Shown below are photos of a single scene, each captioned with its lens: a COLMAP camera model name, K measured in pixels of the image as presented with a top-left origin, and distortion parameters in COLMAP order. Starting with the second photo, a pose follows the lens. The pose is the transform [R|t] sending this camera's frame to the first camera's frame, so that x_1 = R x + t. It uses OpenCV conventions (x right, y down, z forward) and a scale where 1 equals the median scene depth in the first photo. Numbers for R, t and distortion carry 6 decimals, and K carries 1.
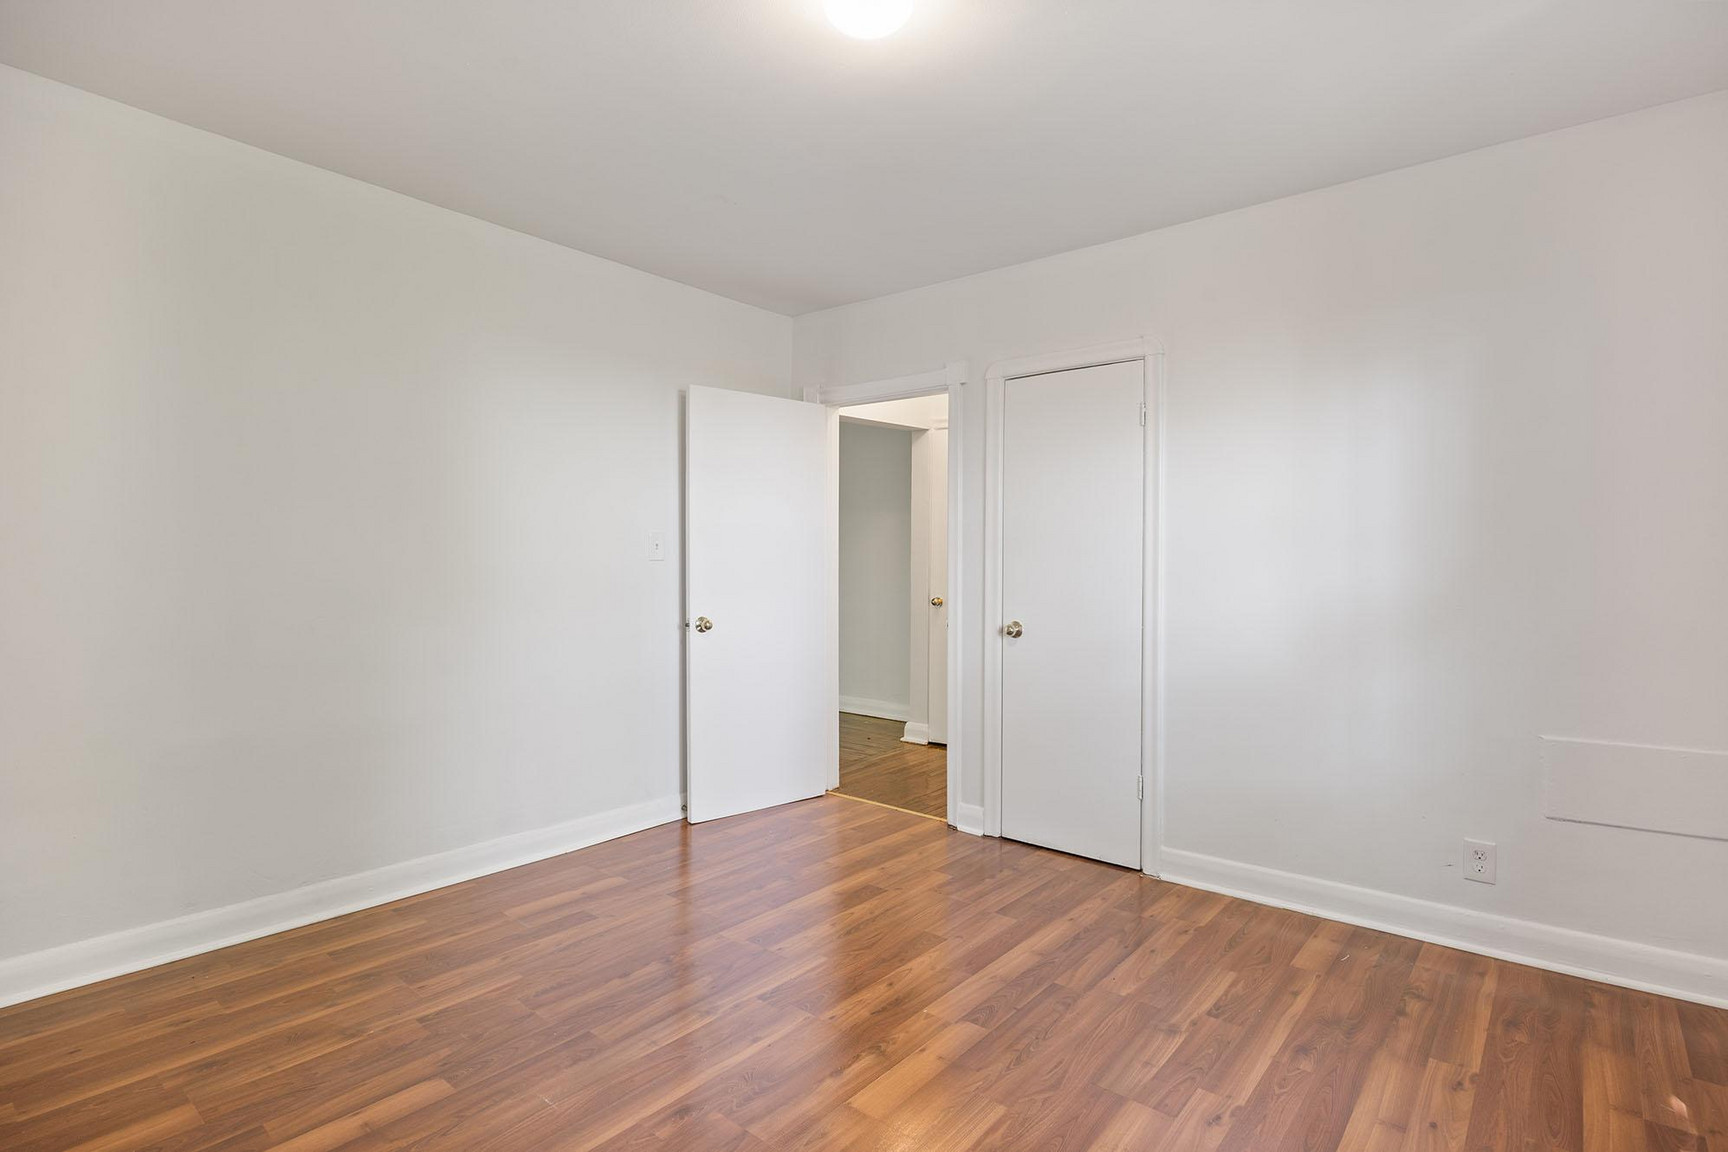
lens RADIAL K [[837.1, 0, 864.0], [0, 837.1, 576.0], [0, 0, 1]] dist [-0.013248, -0.000217]
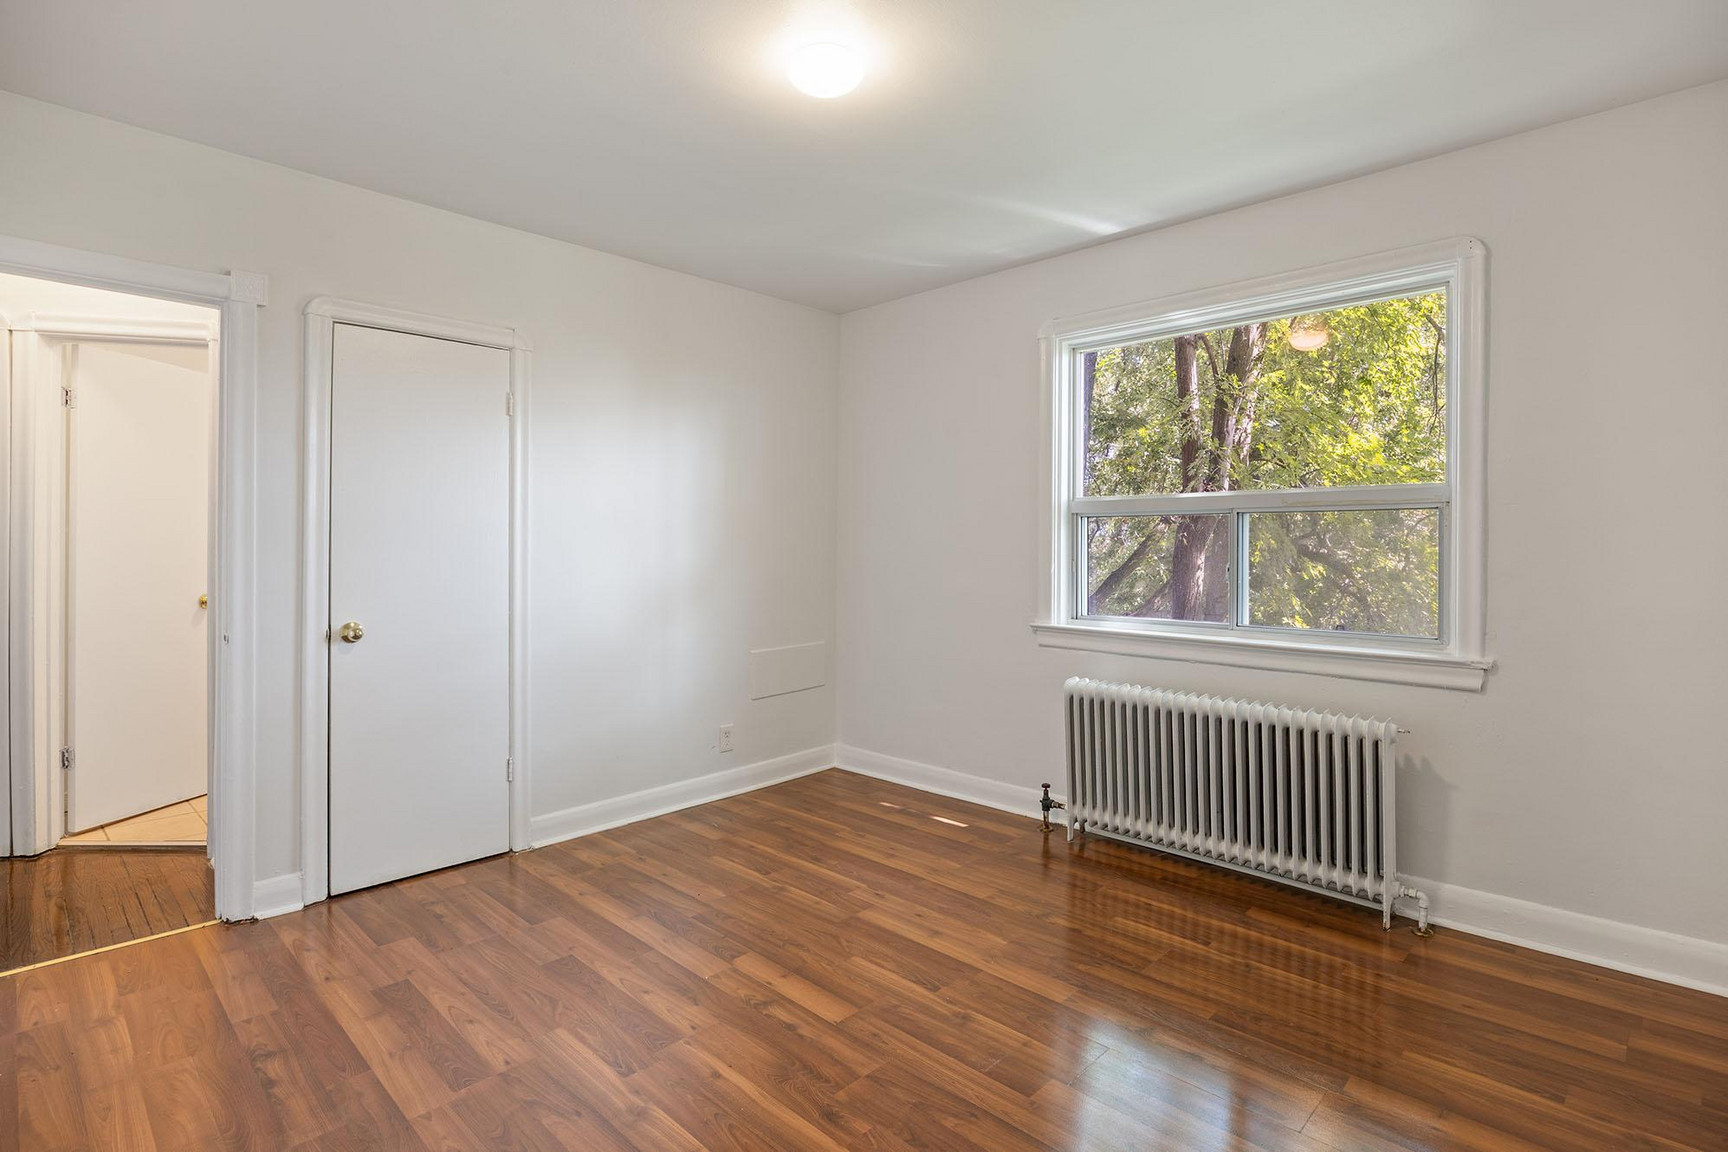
lens RADIAL K [[846.3, 0, 864.3], [0, 846.3, 546.8], [0, 0, 1]] dist [-0.007785, 0.000767]
pose [[0.080411, -0.003573, 0.996755, -0.894260], [0.014192, 0.999896, 0.002439, -0.020327], [-0.996661, 0.013950, 0.080453, 0.651670]]
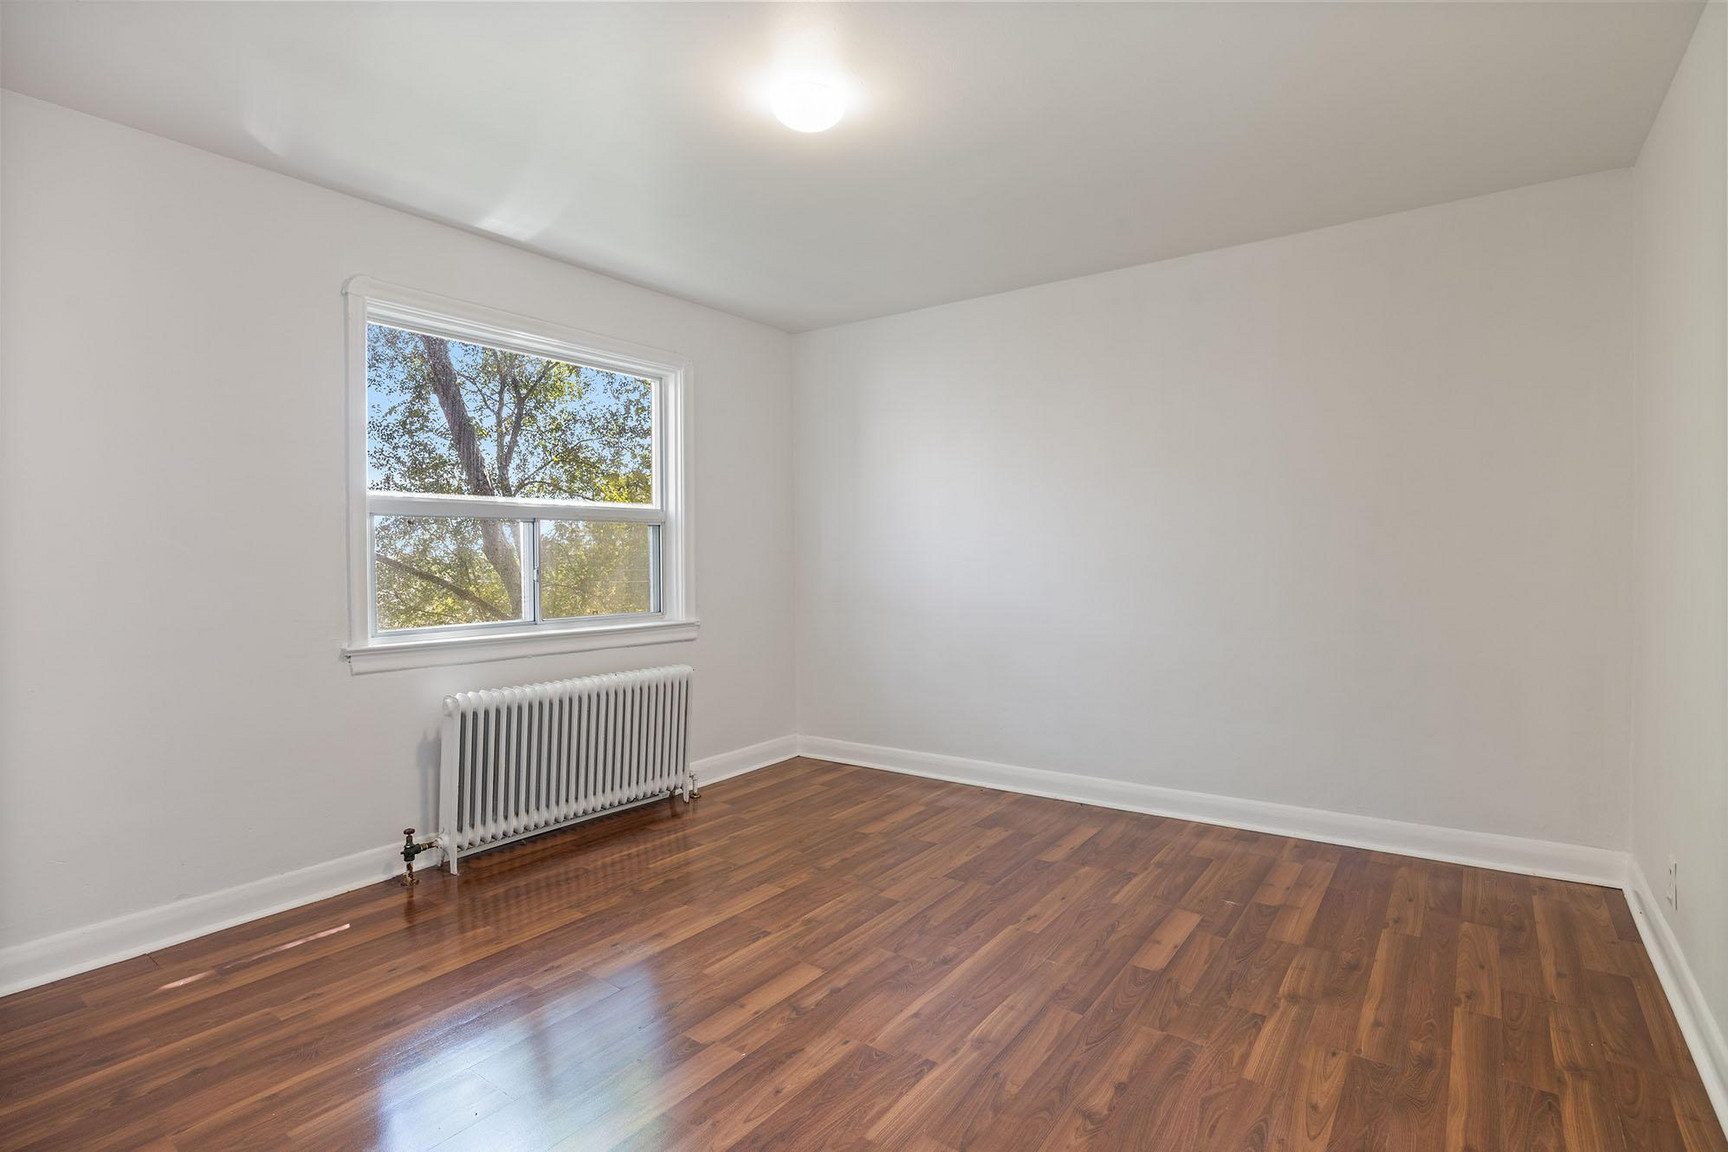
lens RADIAL K [[846.3, 0, 864.3], [0, 846.3, 546.8], [0, 0, 1]] dist [-0.007785, 0.000767]
pose [[-0.998271, 0.001519, -0.058757, -0.003760], [0.001094, 0.999973, 0.007277, -0.029563], [0.058767, 0.007200, -0.998246, 1.759364]]
